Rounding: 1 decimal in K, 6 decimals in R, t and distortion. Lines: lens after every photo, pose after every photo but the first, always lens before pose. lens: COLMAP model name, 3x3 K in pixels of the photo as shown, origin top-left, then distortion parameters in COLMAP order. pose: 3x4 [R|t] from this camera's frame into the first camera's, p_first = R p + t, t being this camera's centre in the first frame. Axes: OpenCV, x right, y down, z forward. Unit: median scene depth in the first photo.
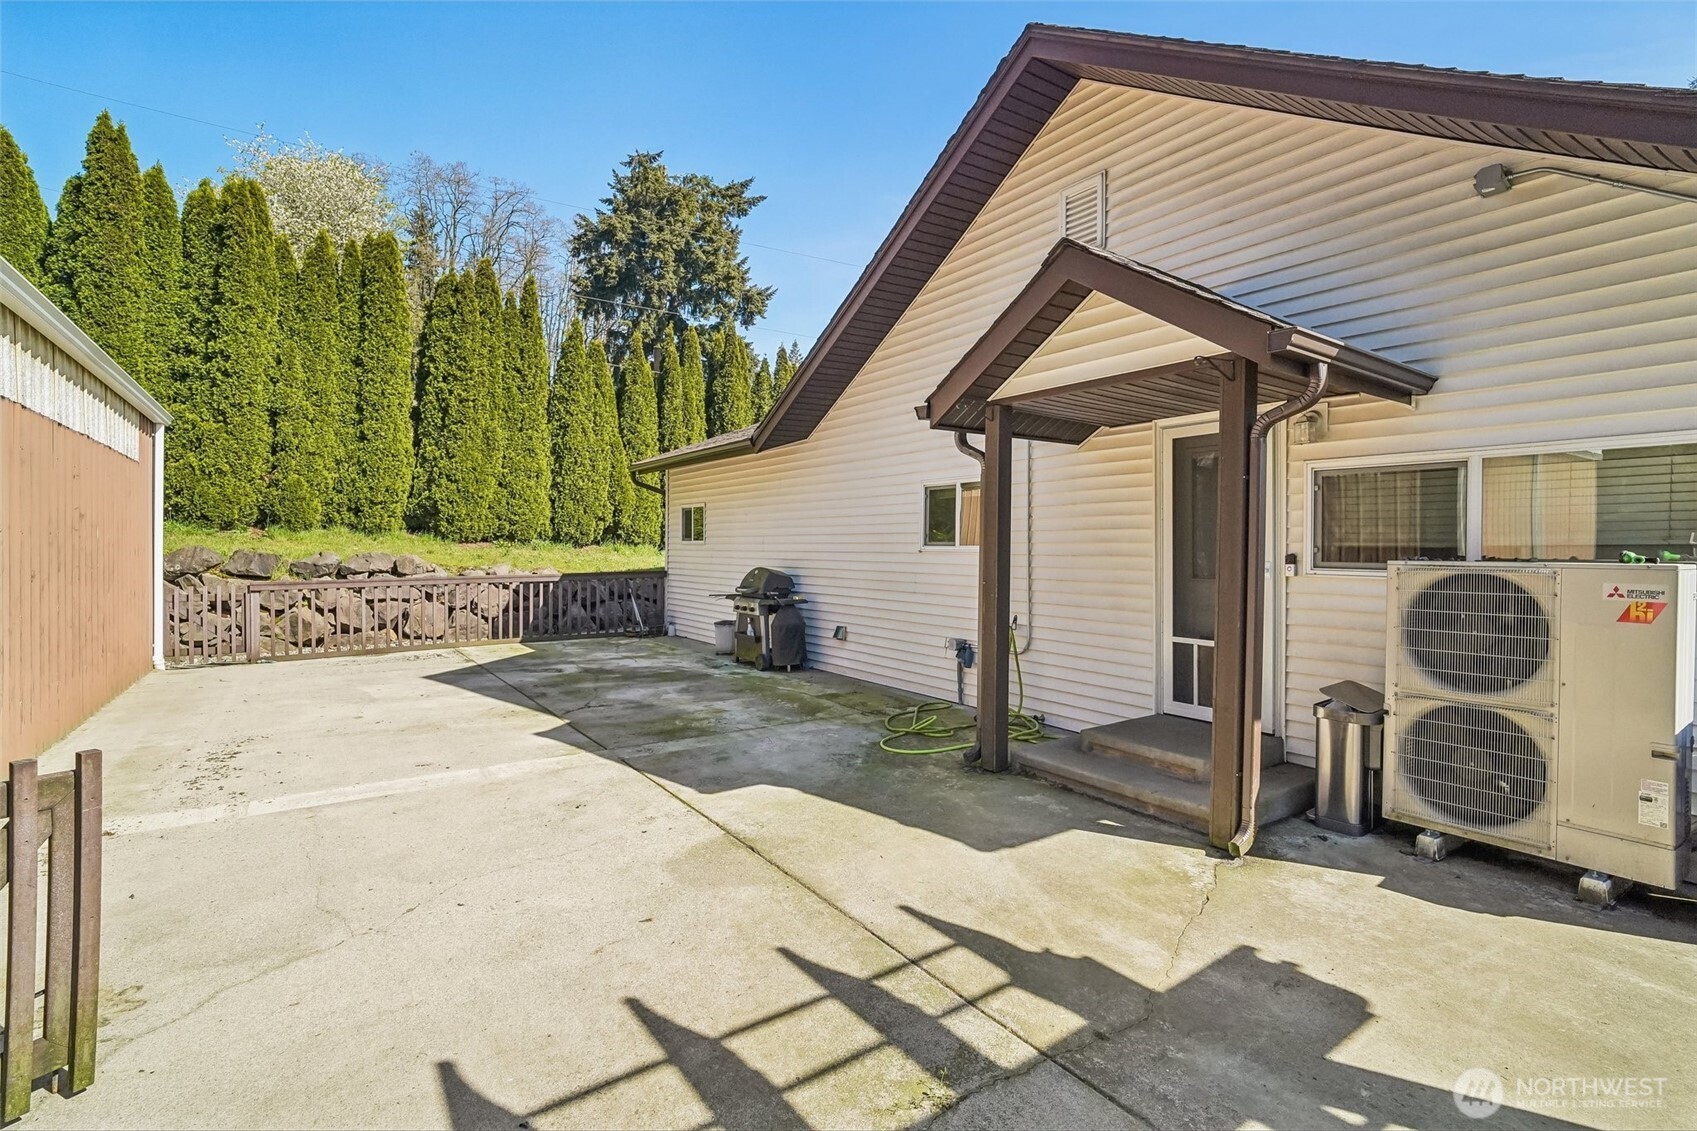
lens RADIAL K [[808.9, 0, 854.3], [0, 808.9, 542.6], [0, 0, 1]] dist [-0.009305, 0.000284]
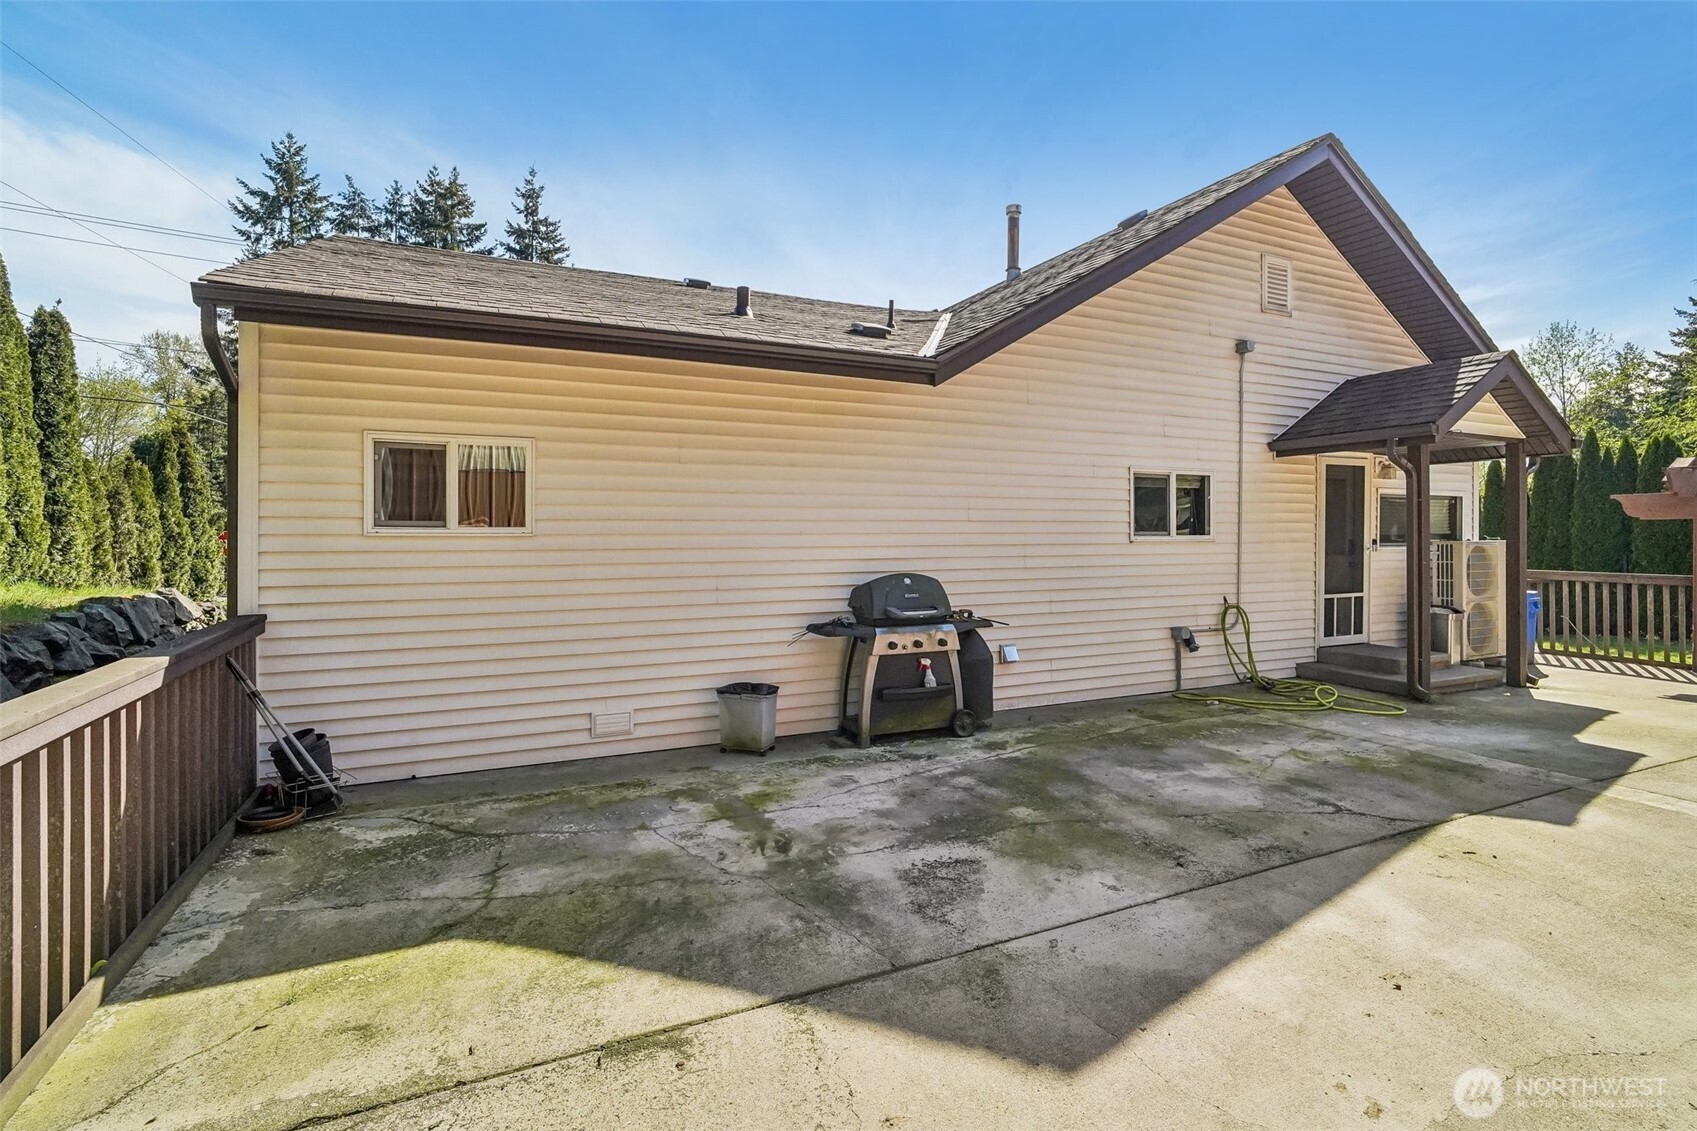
lens RADIAL K [[808.9, 0, 854.3], [0, 808.9, 542.6], [0, 0, 1]] dist [-0.009305, 0.000284]
pose [[0.158548, -0.013989, 0.987252, -1.070656], [-0.001310, 0.999896, 0.014379, -0.001587], [-0.987350, -0.003573, 0.158513, 1.415765]]
